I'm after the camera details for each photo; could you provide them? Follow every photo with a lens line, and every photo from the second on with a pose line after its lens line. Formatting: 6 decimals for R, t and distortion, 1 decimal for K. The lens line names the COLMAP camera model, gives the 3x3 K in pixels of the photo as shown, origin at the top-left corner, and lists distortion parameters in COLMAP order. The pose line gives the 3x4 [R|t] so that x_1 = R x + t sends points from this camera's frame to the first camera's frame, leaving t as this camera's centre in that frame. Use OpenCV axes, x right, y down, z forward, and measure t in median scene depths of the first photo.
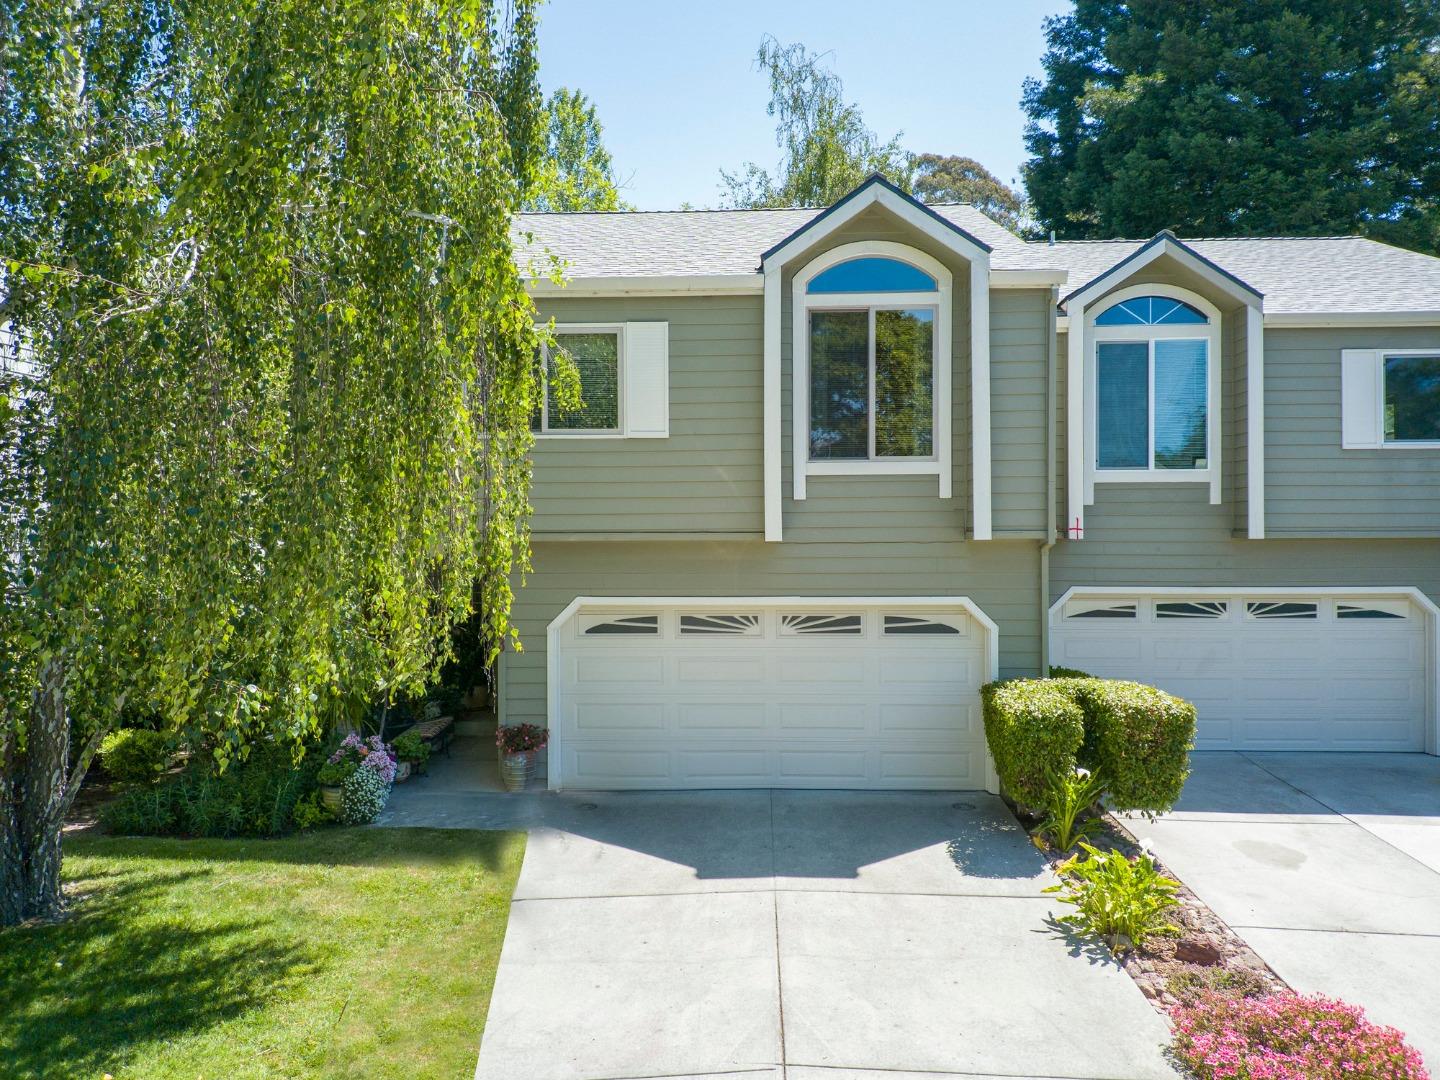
lens RADIAL K [[1024.3, 0, 713.2], [0, 1024.3, 525.3], [0, 0, 1]] dist [-0.009186, -0.038286]
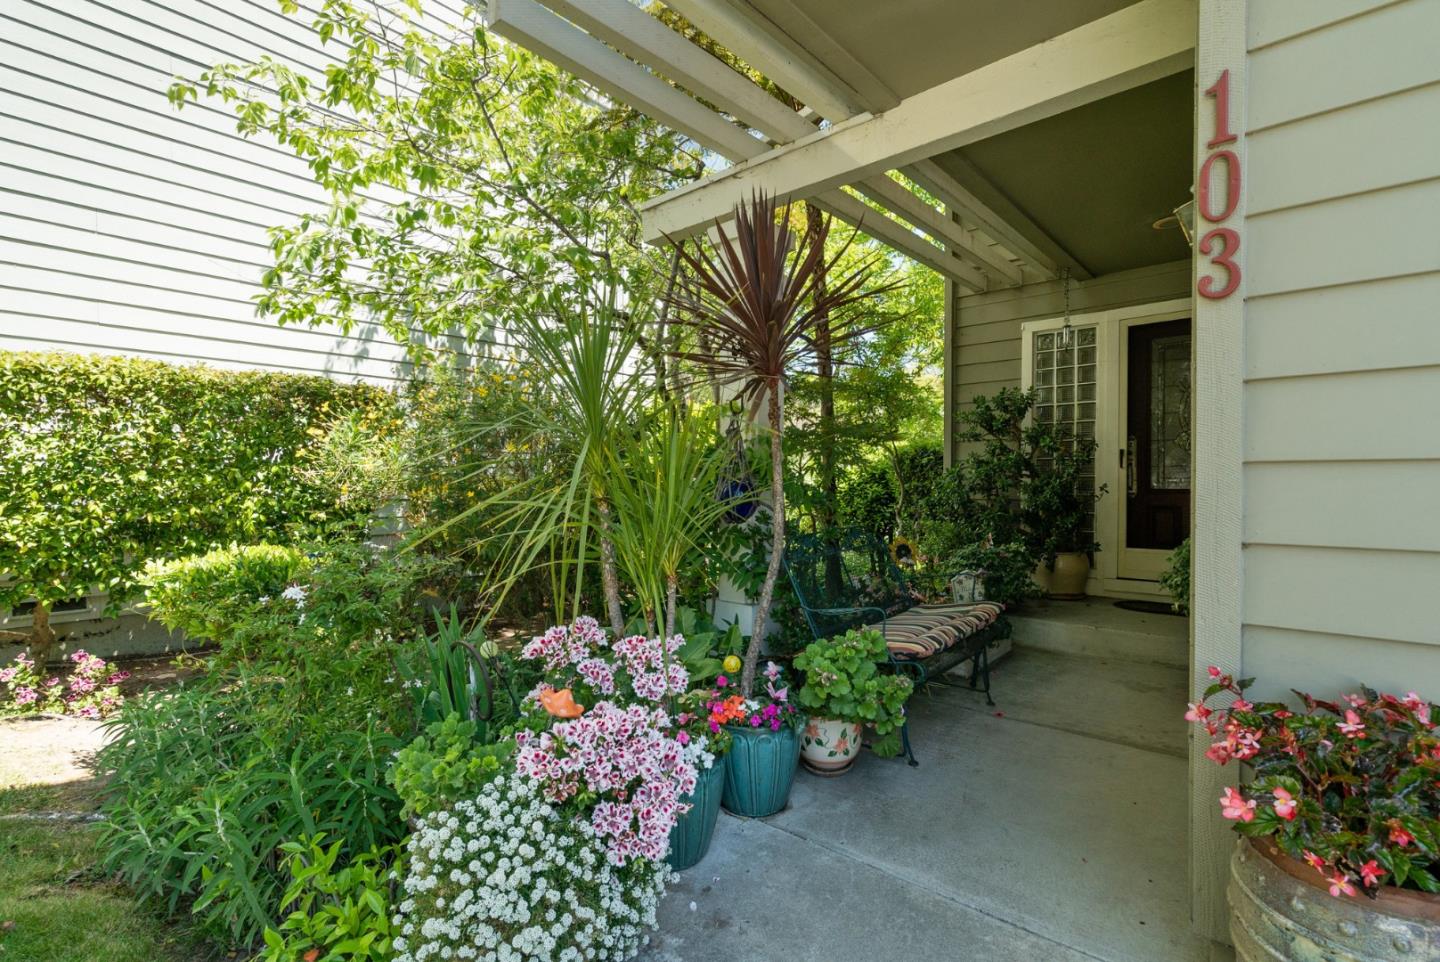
lens RADIAL K [[681.4, 0, 718.7], [0, 681.4, 486.0], [0, 0, 1]] dist [-0.004684, 0.001864]
pose [[0.773550, 0.006685, -0.633701, -0.185730], [0.005890, 0.999825, 0.017737, 0.147298], [0.633708, -0.017453, 0.773375, 0.786845]]
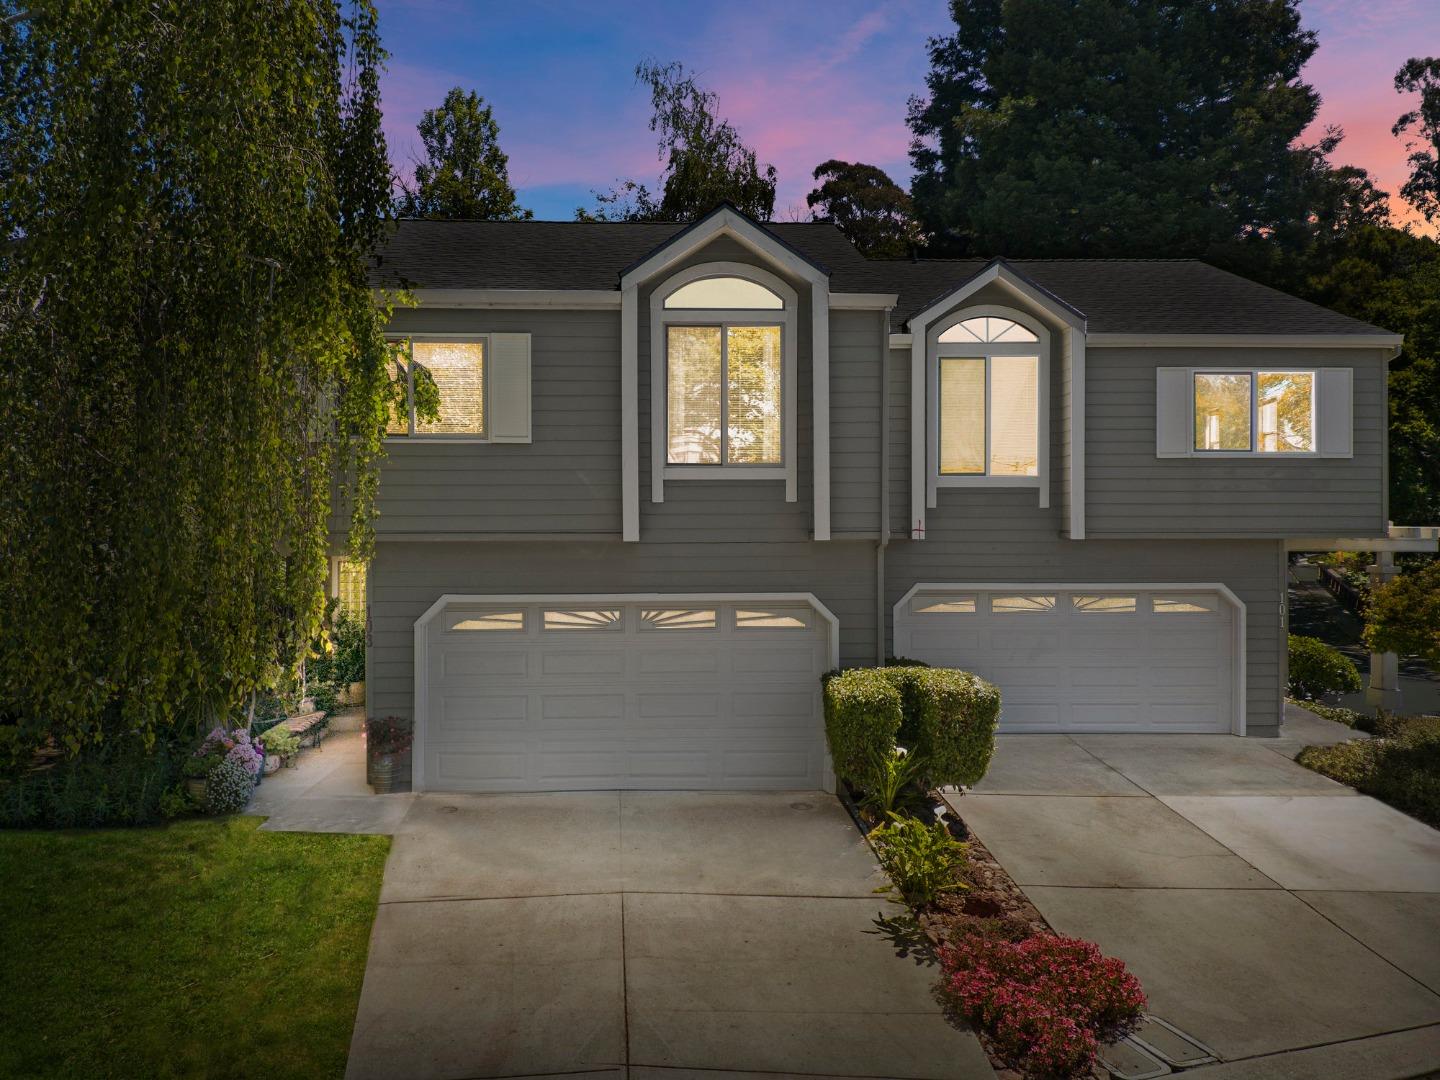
lens RADIAL K [[1024.3, 0, 718.4], [0, 1024.3, 523.4], [0, 0, 1]] dist [-0.009186, -0.038286]
pose [[0.995769, 0.002051, 0.091870, 0.049784], [-0.002024, 0.999998, -0.000382, -0.002872], [-0.091870, 0.000194, 0.995771, -0.066280]]
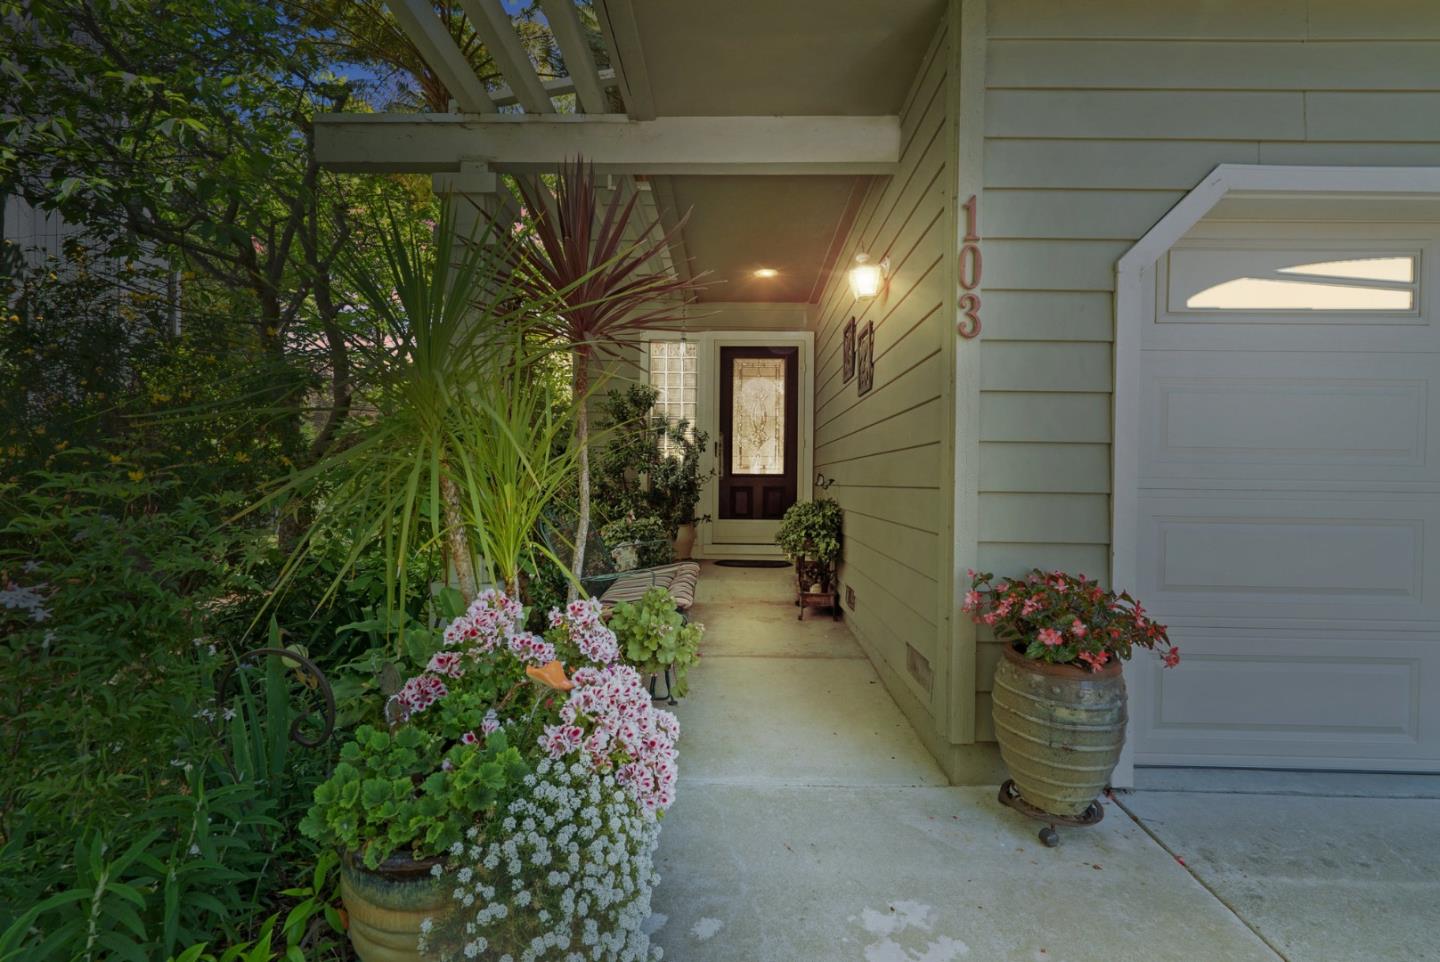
lens RADIAL K [[656.3, 0, 729.1], [0, 656.3, 477.4], [0, 0, 1]] dist [-0.006932, 0.002357]
pose [[0.999408, 0.015814, 0.030549, -0.269821], [-0.016201, 0.999791, 0.012469, 0.155252], [-0.030345, -0.012956, 0.999456, 0.752370]]
